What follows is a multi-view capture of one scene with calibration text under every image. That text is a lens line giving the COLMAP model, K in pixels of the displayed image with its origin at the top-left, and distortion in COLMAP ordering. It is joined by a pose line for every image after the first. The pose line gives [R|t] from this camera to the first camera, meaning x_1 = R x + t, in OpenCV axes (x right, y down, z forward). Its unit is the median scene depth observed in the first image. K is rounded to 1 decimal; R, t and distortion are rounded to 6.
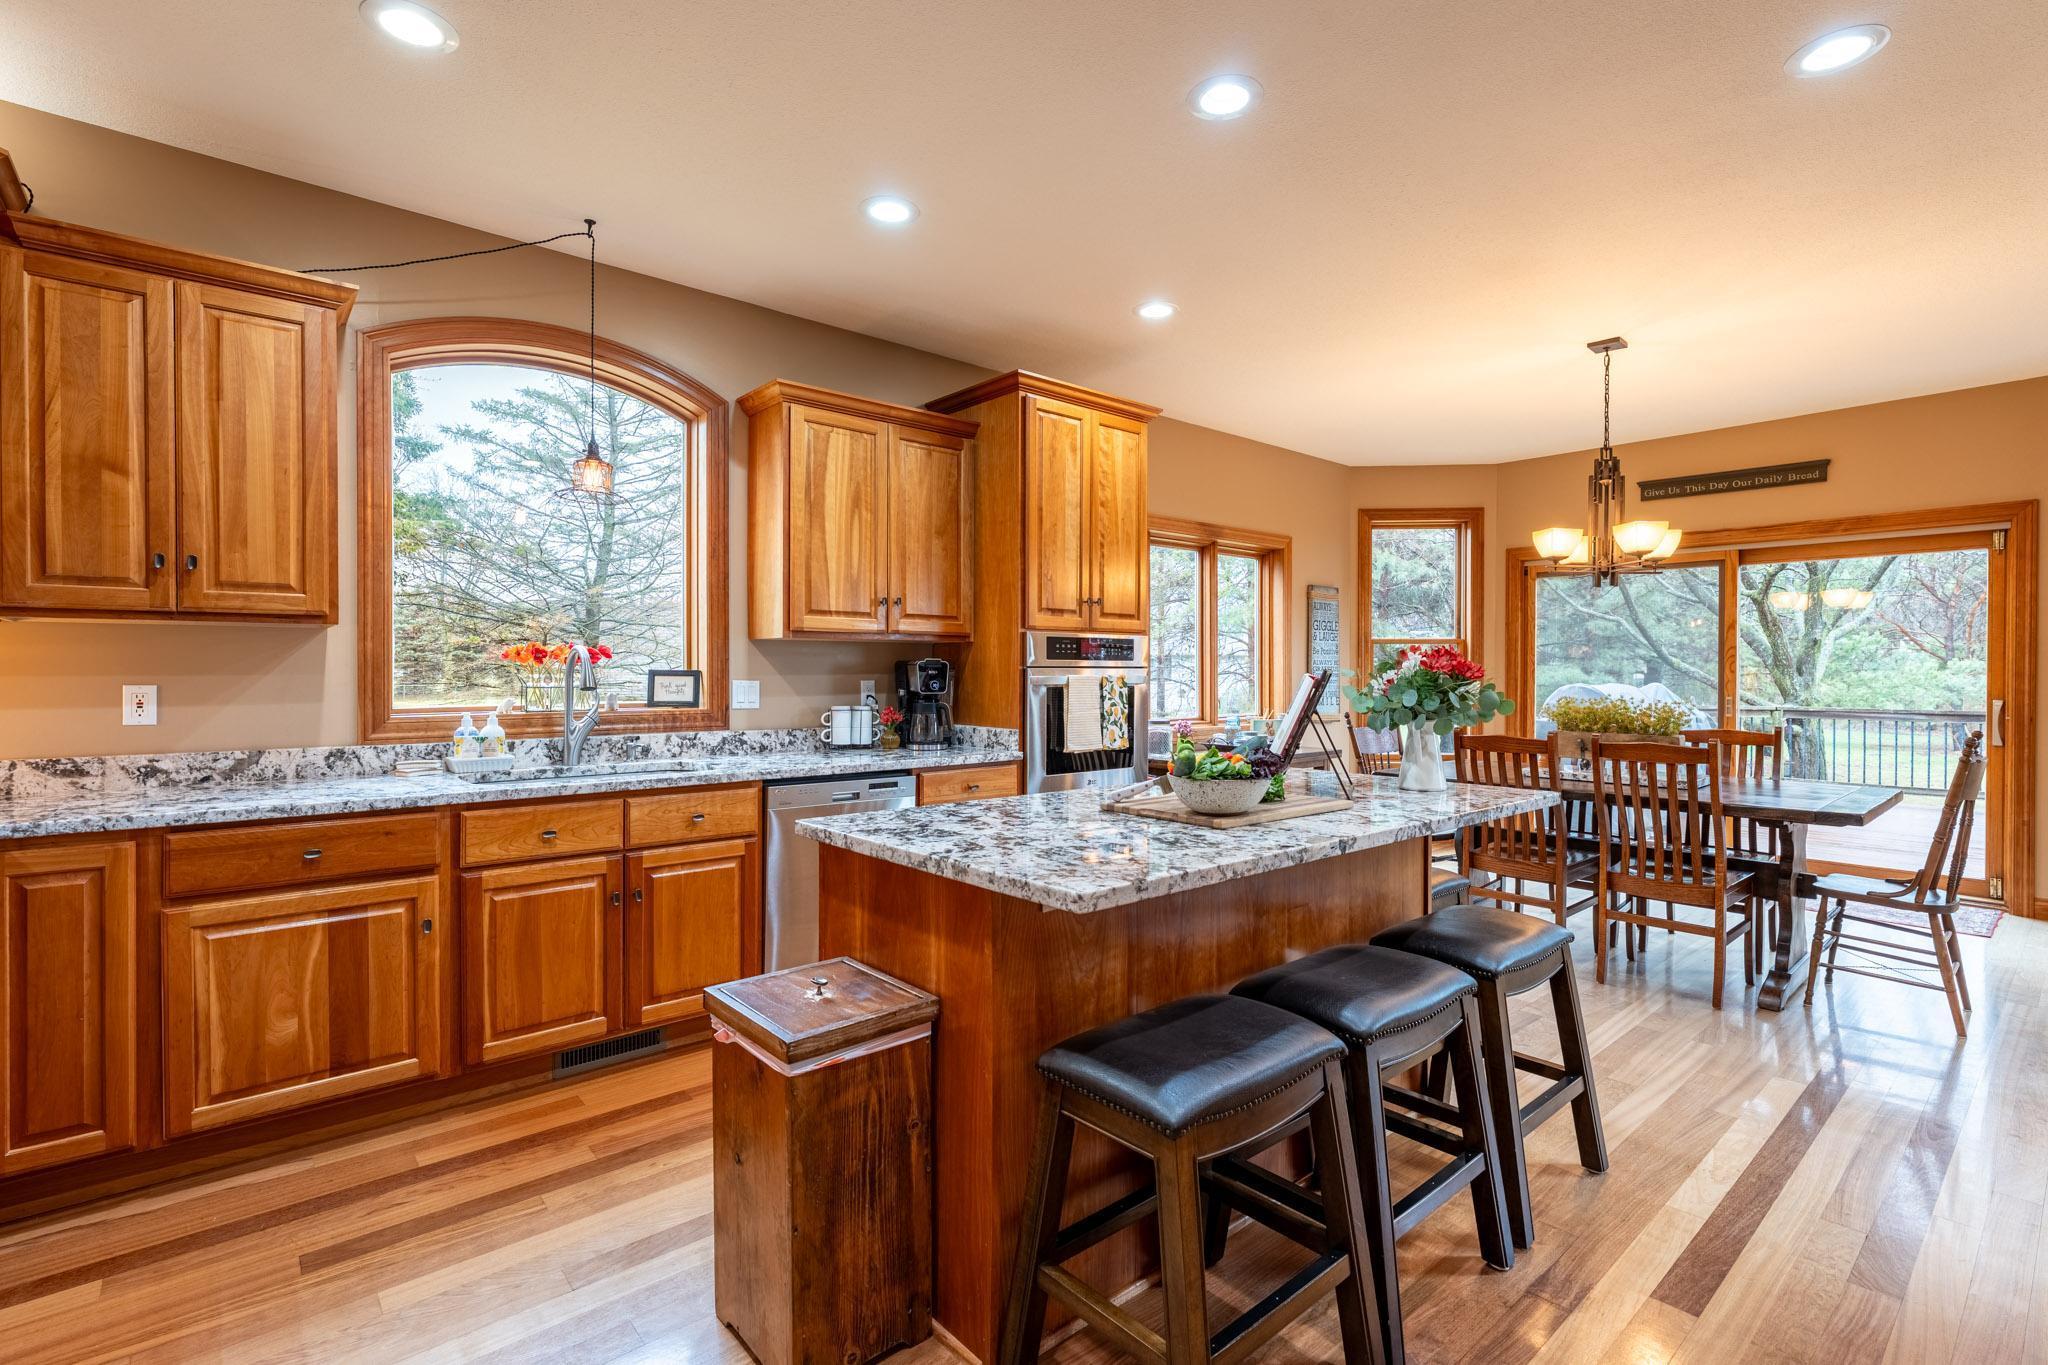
lens RADIAL K [[928.9, 0, 1023.5], [0, 928.9, 684.8], [0, 0, 1]] dist [-0.002082, 0.003642]
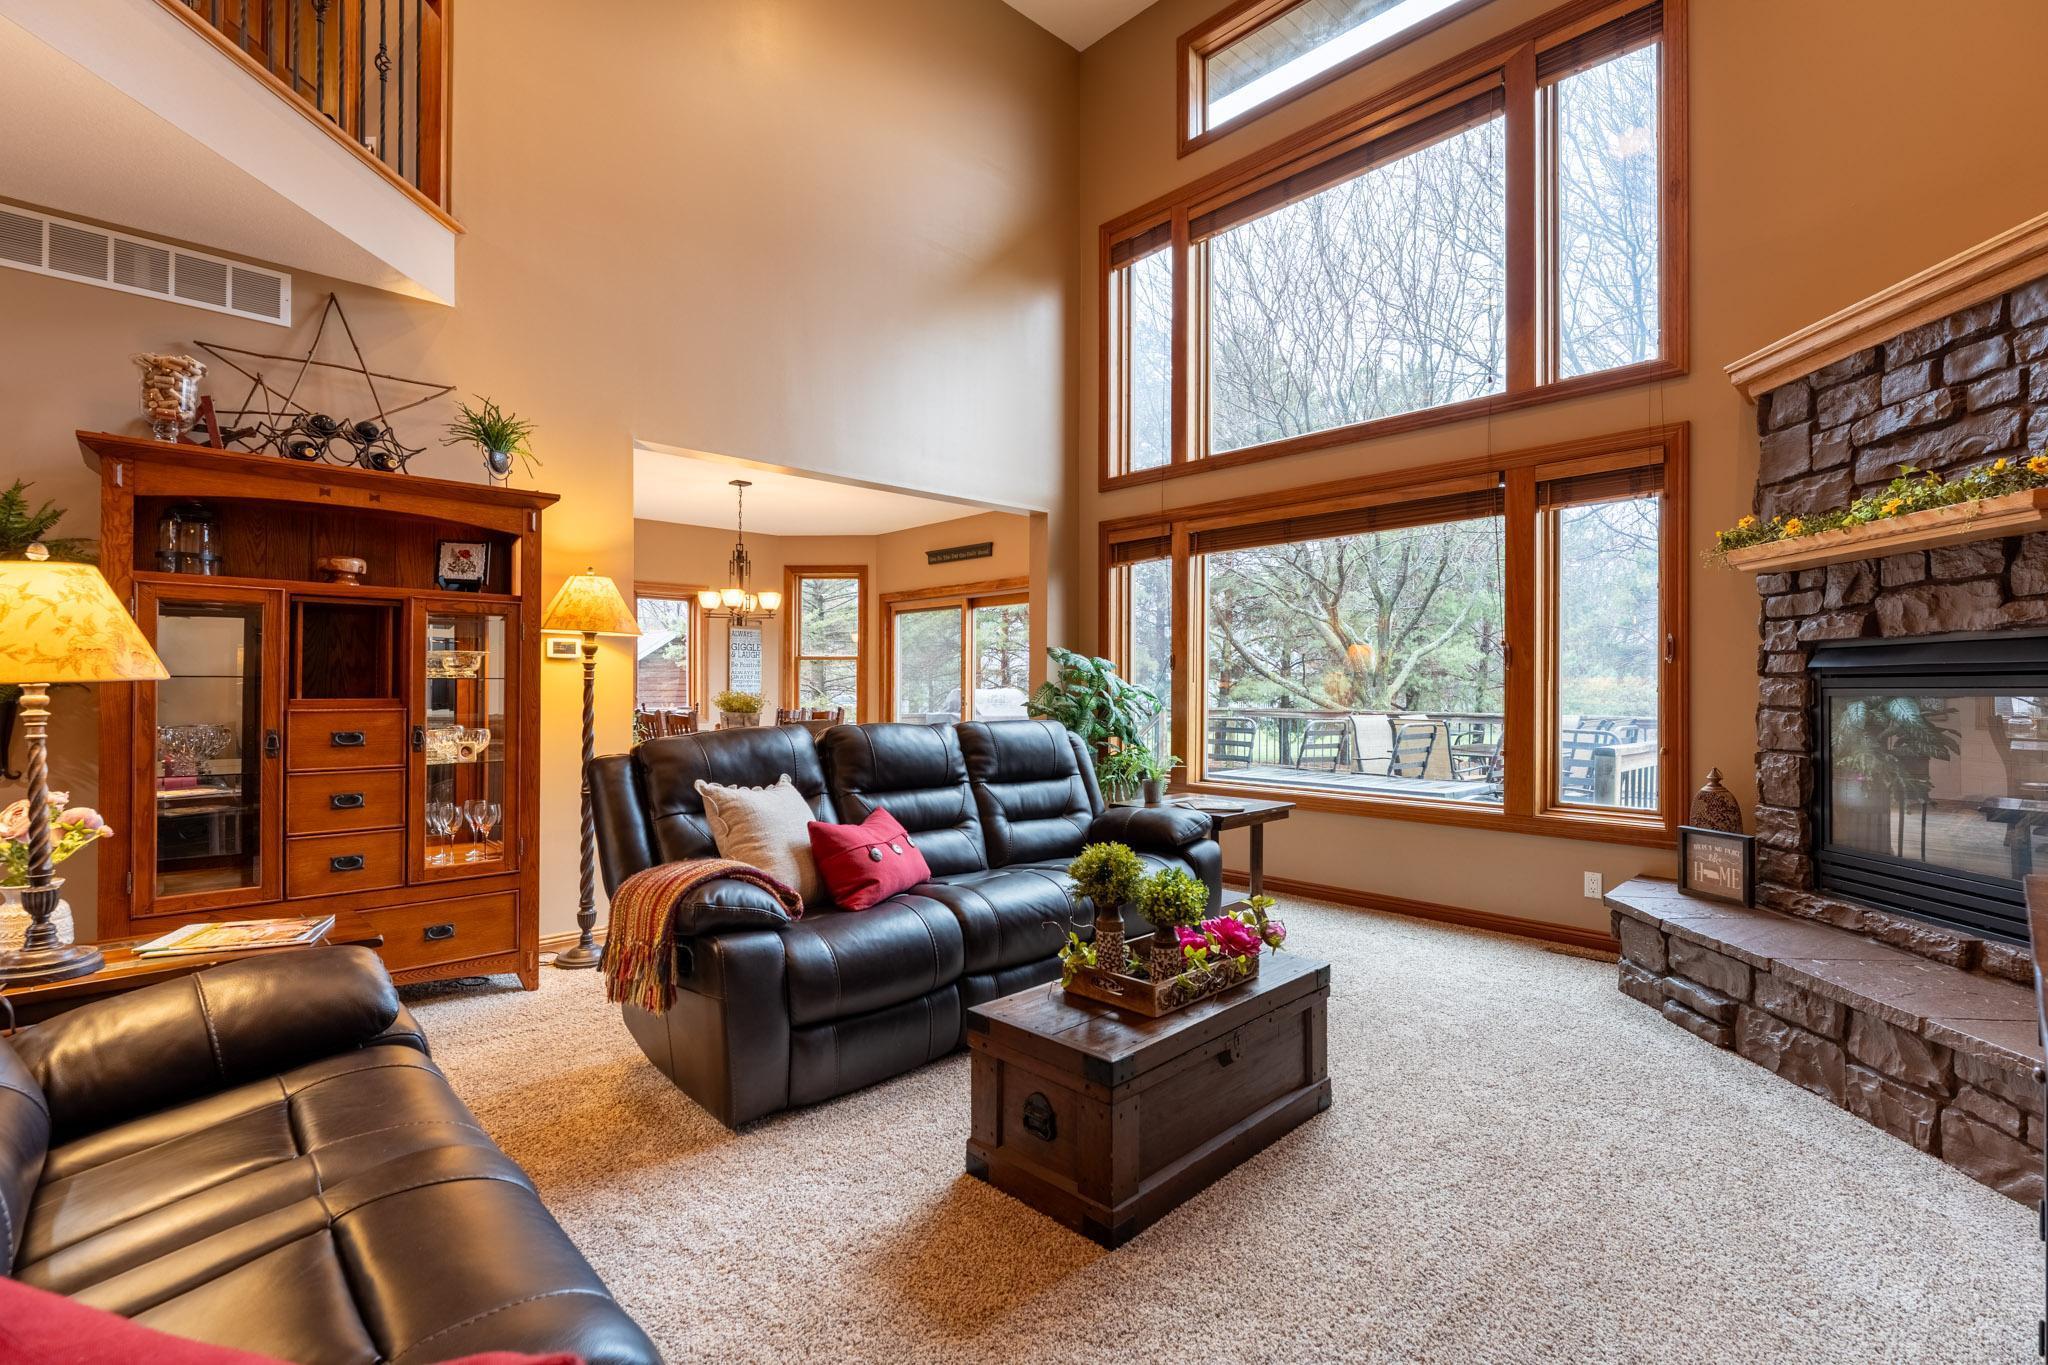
lens RADIAL K [[928.9, 0, 1020.3], [0, 928.9, 688.8], [0, 0, 1]] dist [-0.002082, 0.003642]
pose [[0.999043, -0.000512, 0.043737, 0.838939], [0.001055, 0.999923, -0.012404, 0.023156], [-0.043727, 0.012438, 0.998966, -0.560299]]
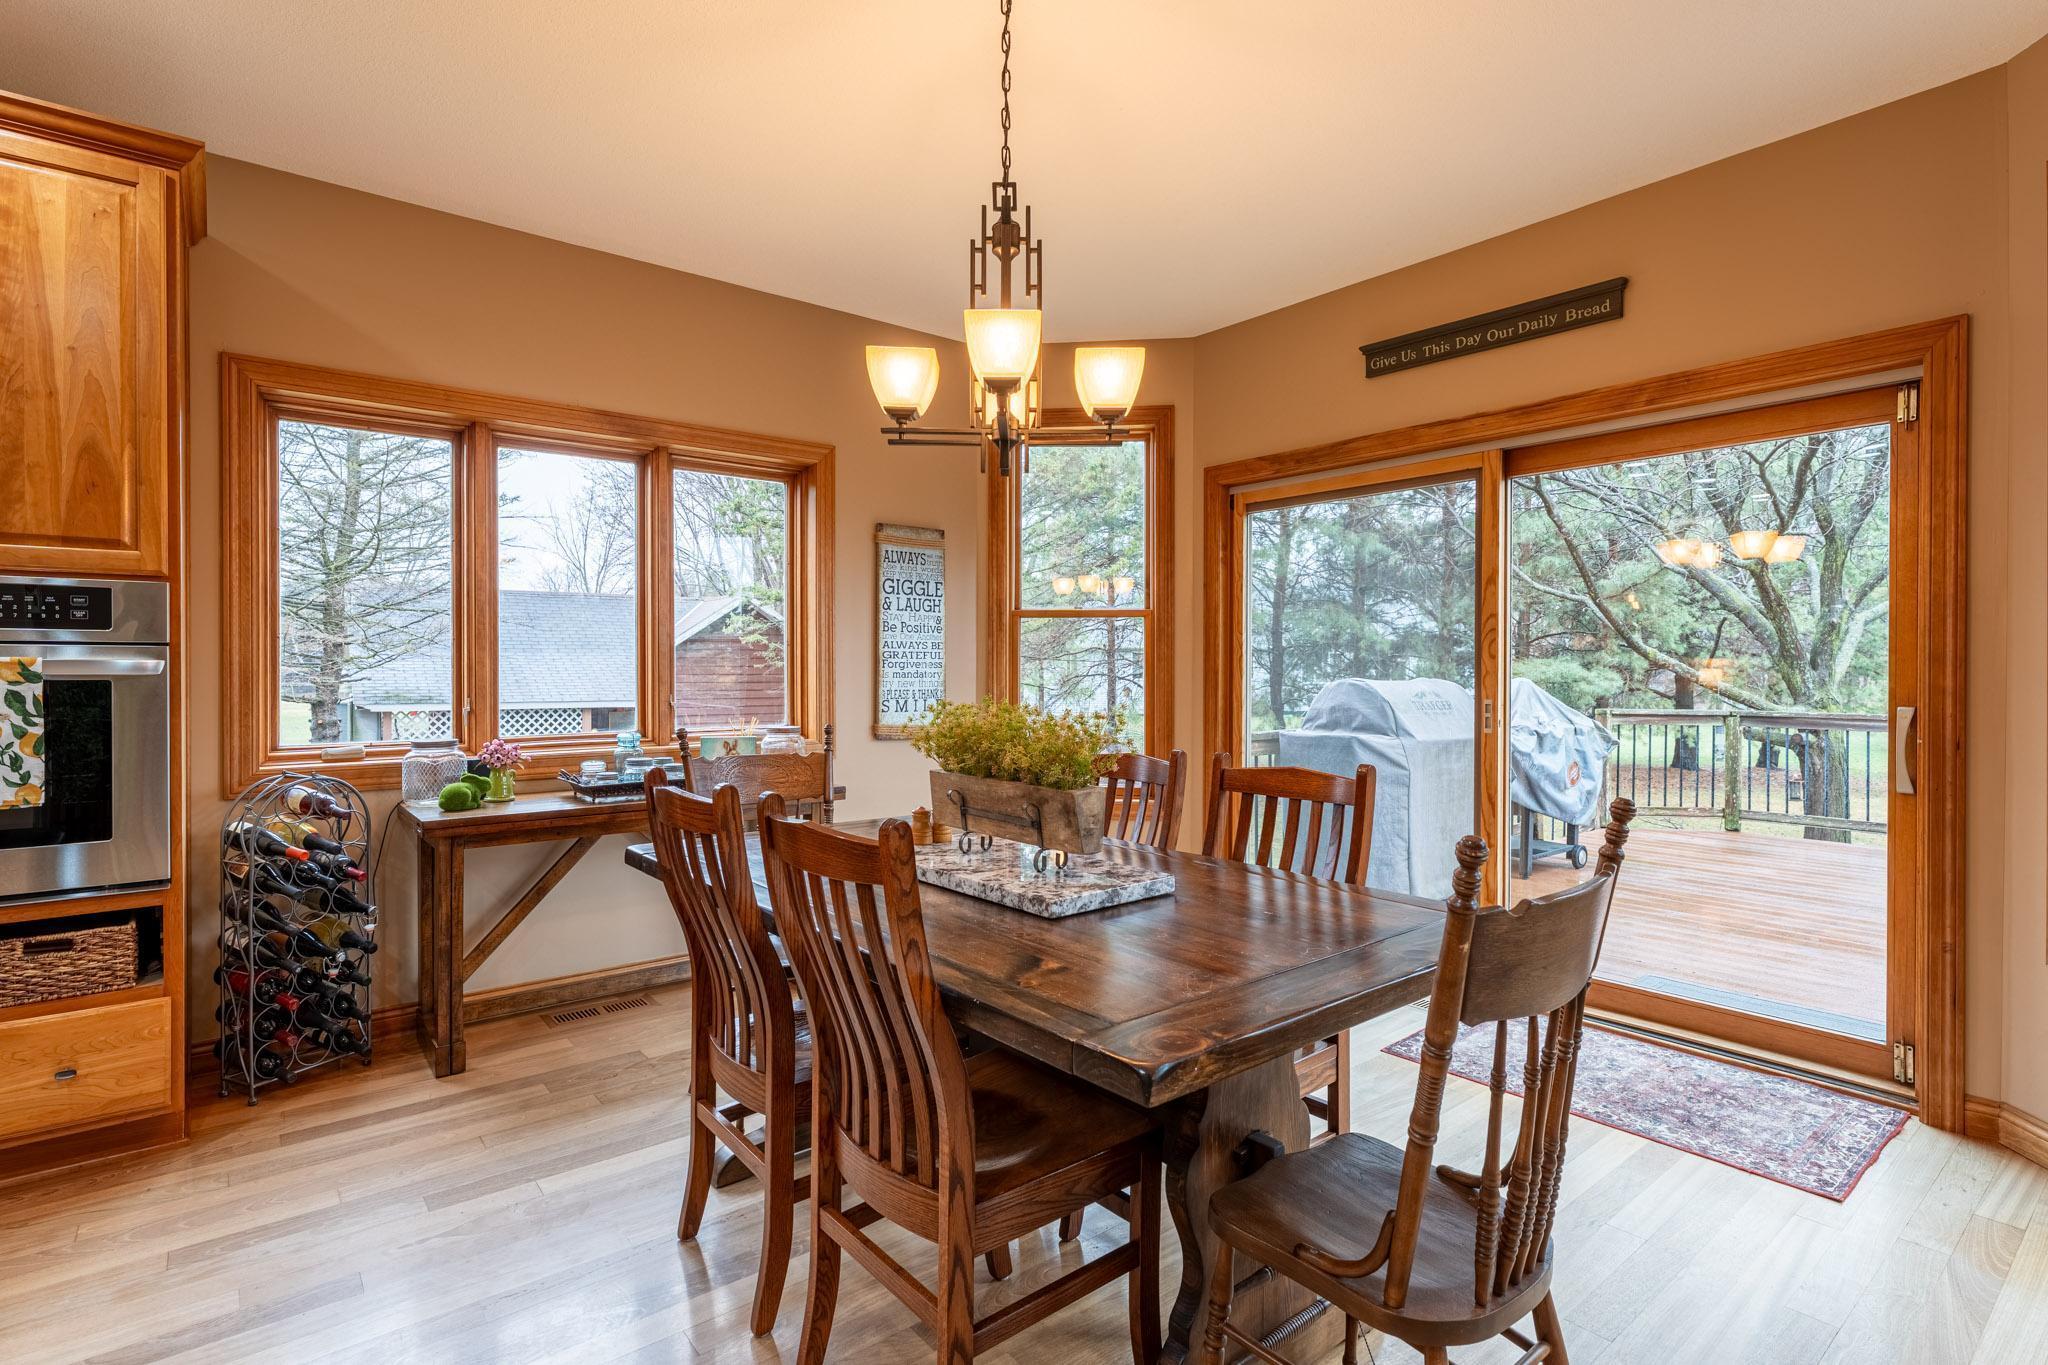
lens RADIAL K [[986.7, 0, 1017.7], [0, 986.7, 677.6], [0, 0, 1]] dist [-0.002433, 0.000945]
pose [[0.999414, 0.000549, -0.034240, 0.513700], [-0.000689, 0.999991, -0.004087, 0.002152], [0.034237, 0.004108, 0.999405, 0.387766]]
